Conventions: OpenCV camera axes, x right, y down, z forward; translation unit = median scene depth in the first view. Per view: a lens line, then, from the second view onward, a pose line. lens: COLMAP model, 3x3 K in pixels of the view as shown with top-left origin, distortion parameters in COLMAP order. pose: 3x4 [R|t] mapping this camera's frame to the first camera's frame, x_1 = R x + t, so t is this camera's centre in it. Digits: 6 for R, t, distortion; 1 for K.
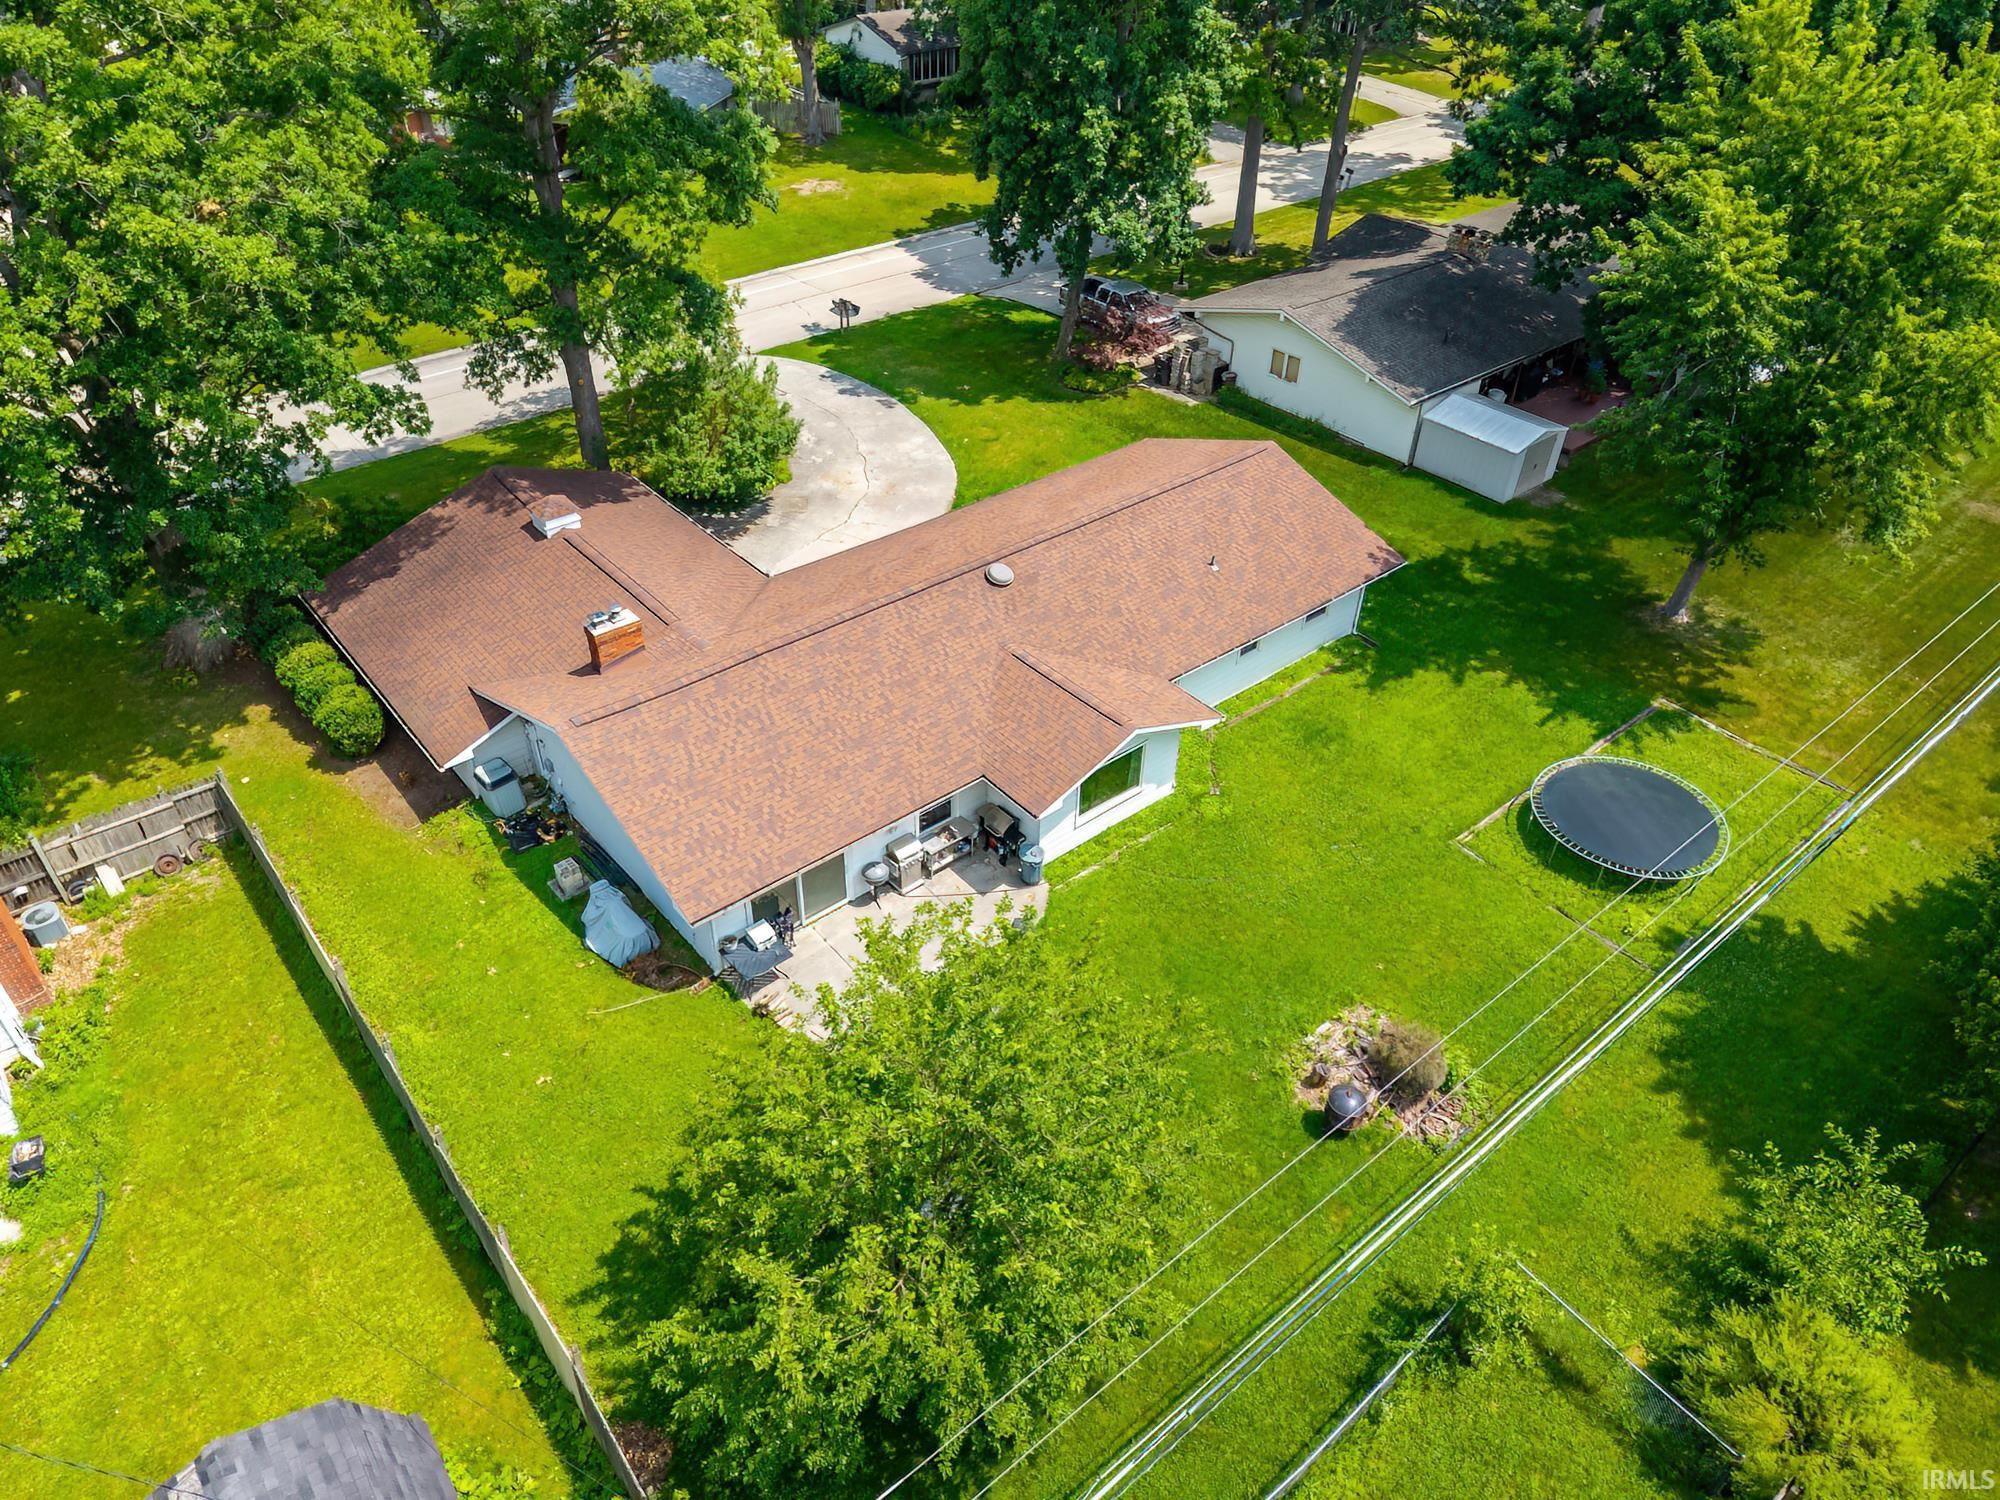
lens RADIAL K [[1330.6, 0, 1002.8], [0, 1330.6, 756.2], [0, 0, 1]] dist [0.046305, -0.038327]
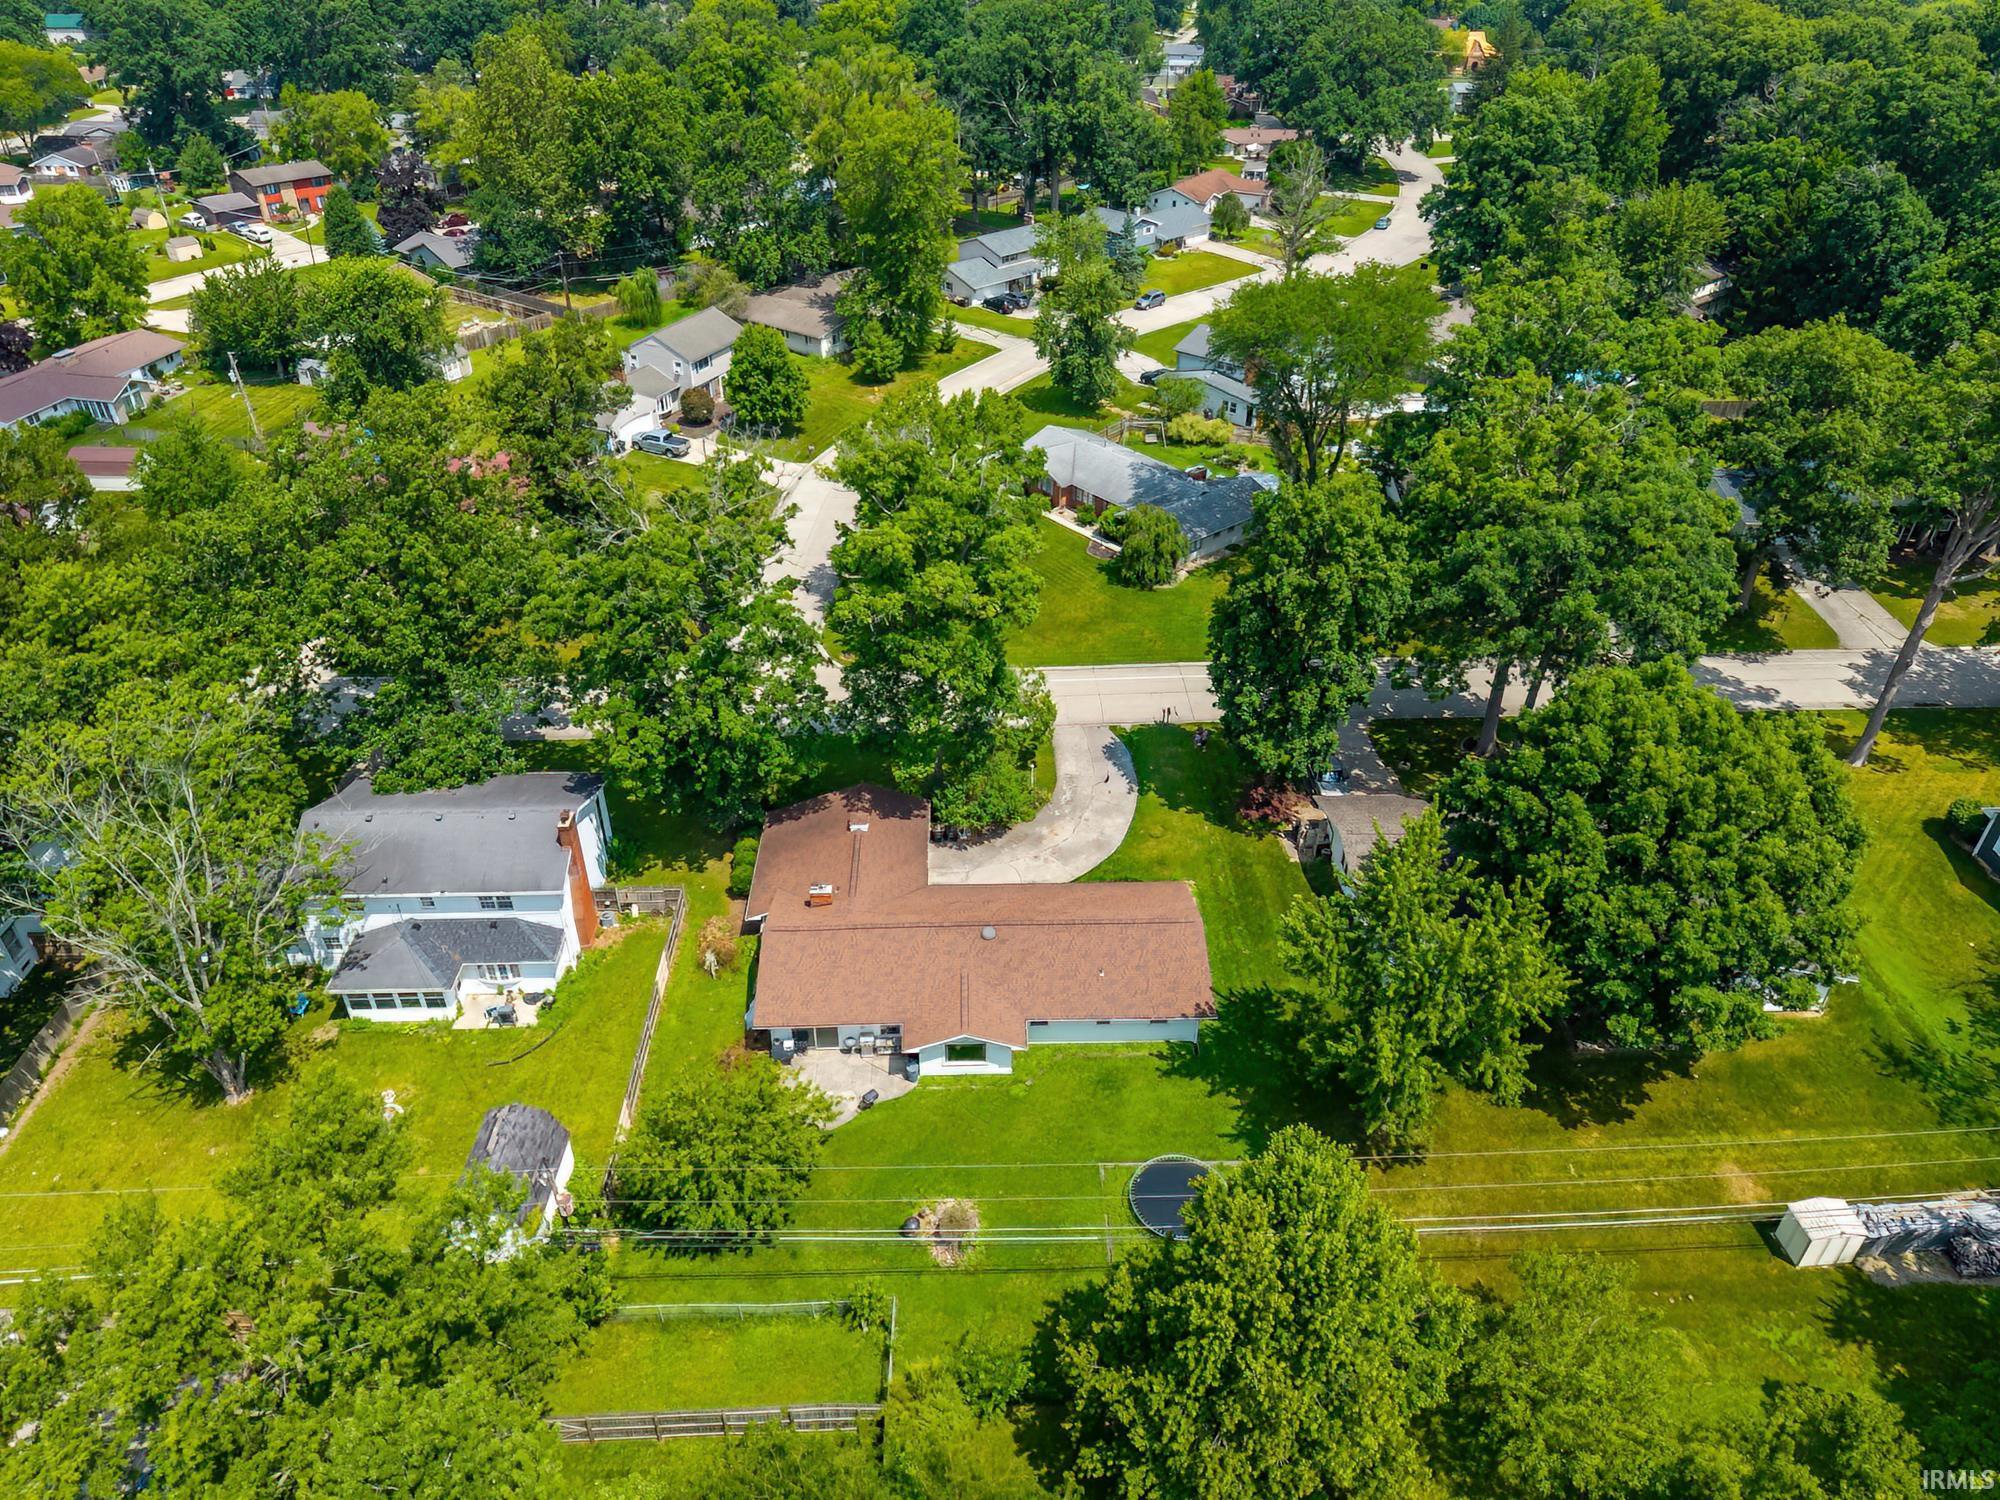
lens RADIAL K [[1341.3, 0, 1002.4], [0, 1341.3, 742.4], [0, 0, 1]] dist [0.074558, -0.063998]
pose [[0.787153, 0.332713, -0.519319, 0.895901], [-0.372324, 0.927619, 0.029954, -0.437000], [0.491696, 0.169777, 0.854055, -0.722318]]
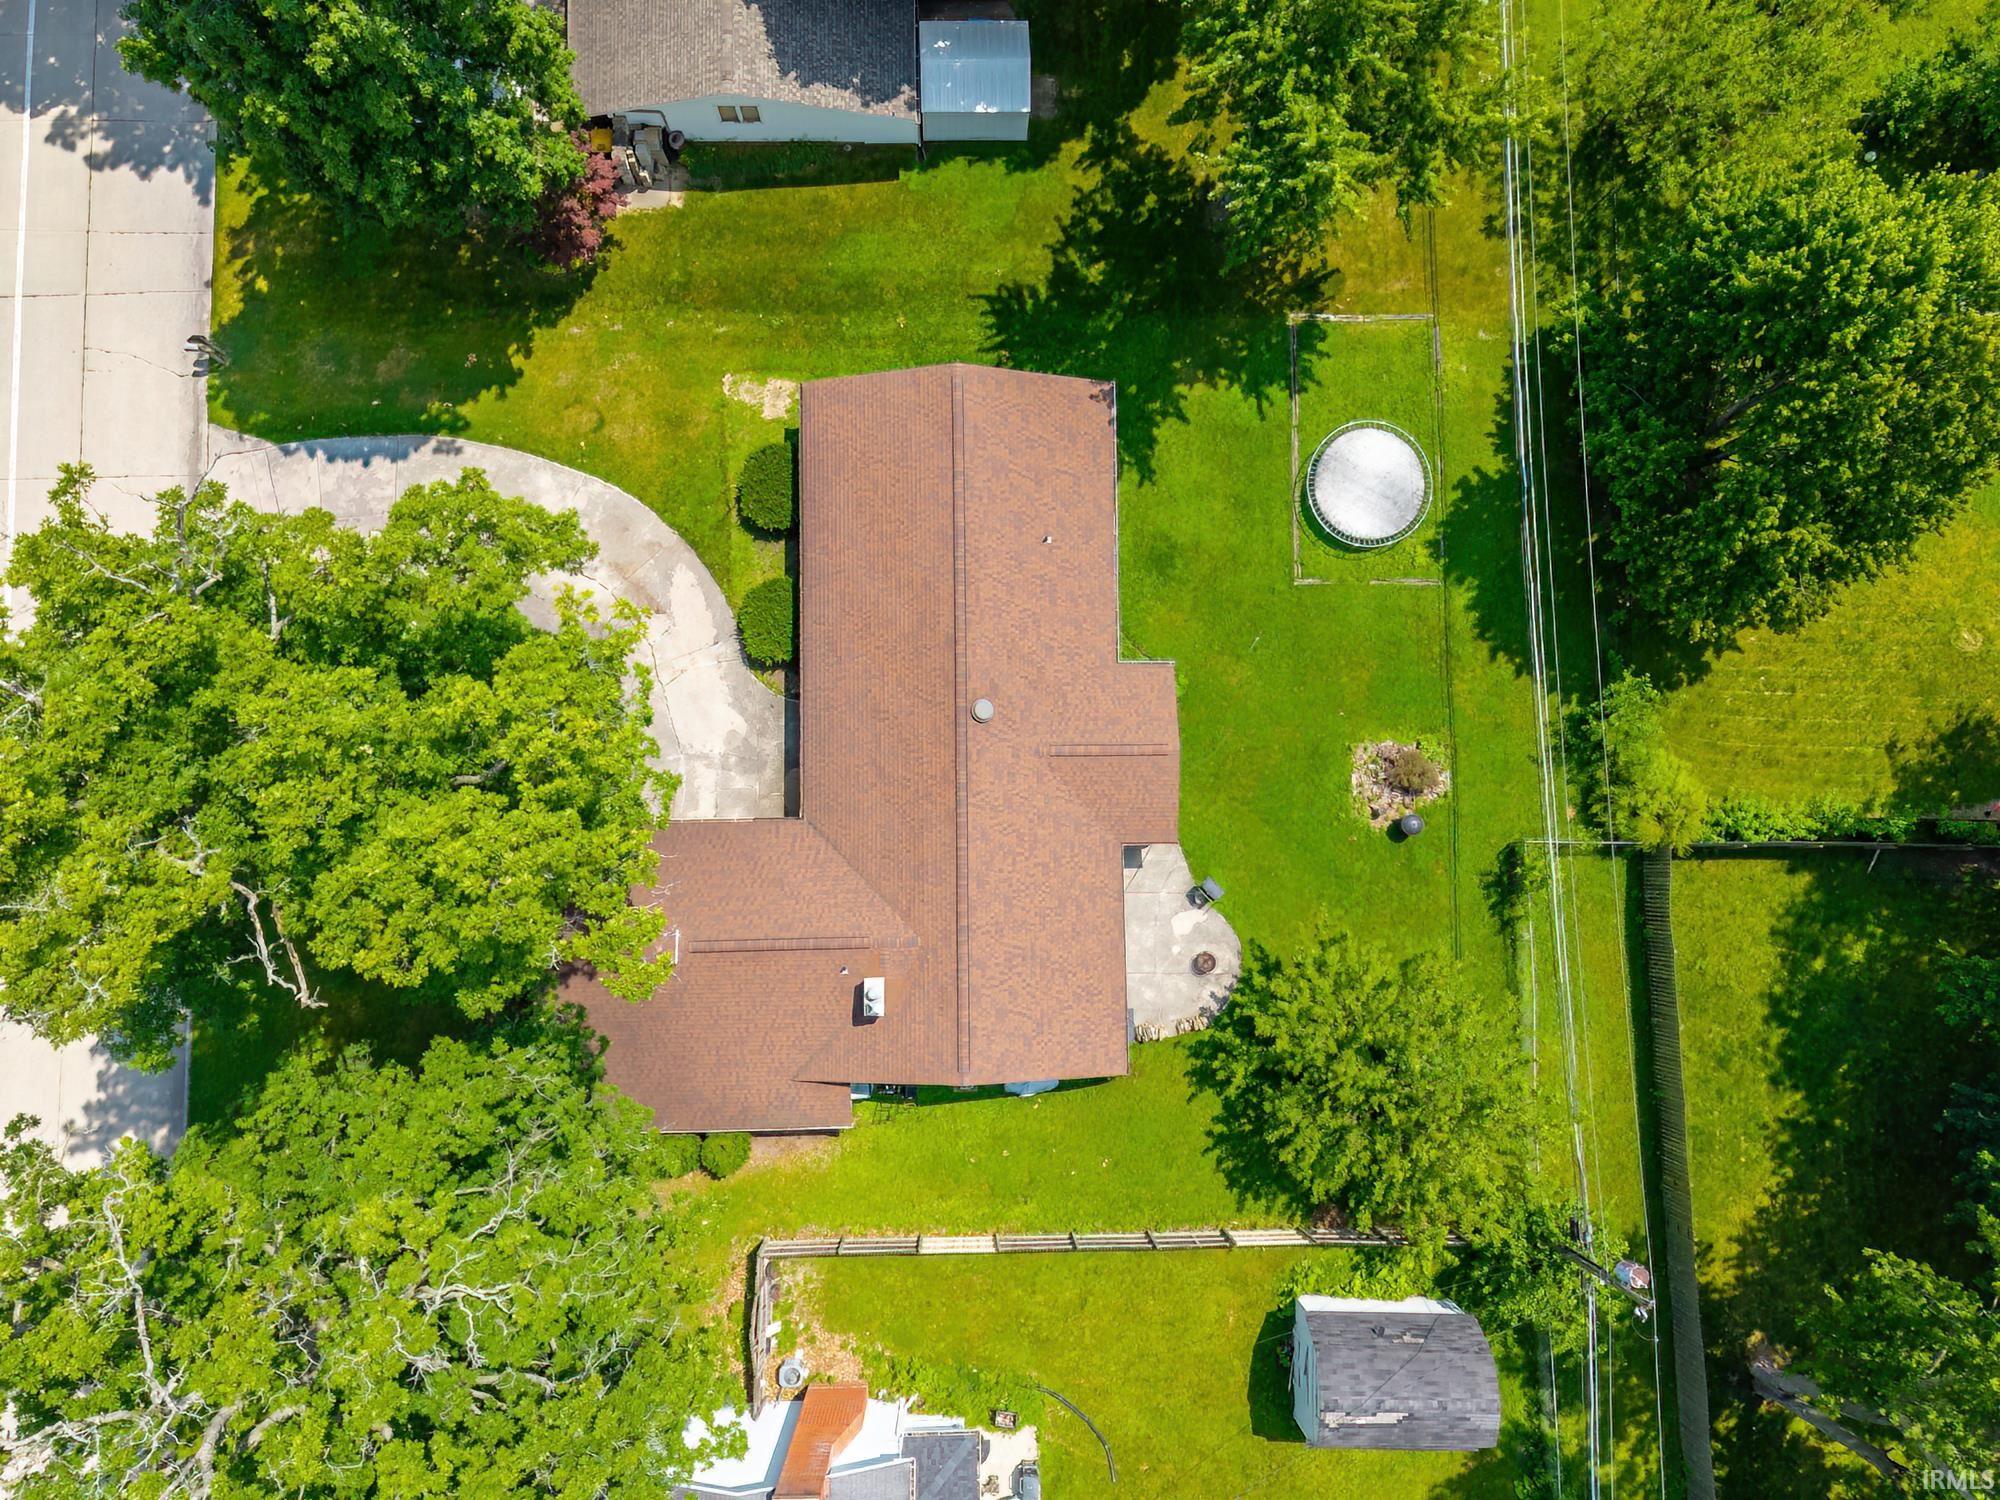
lens RADIAL K [[1341.3, 0, 1002.4], [0, 1341.3, 742.4], [0, 0, 1]] dist [0.074558, -0.063998]
pose [[0.631192, -0.772233, 0.072468, -0.093915], [0.456112, 0.445122, 0.770602, -0.986846], [-0.627342, -0.453345, 0.633183, 0.164621]]
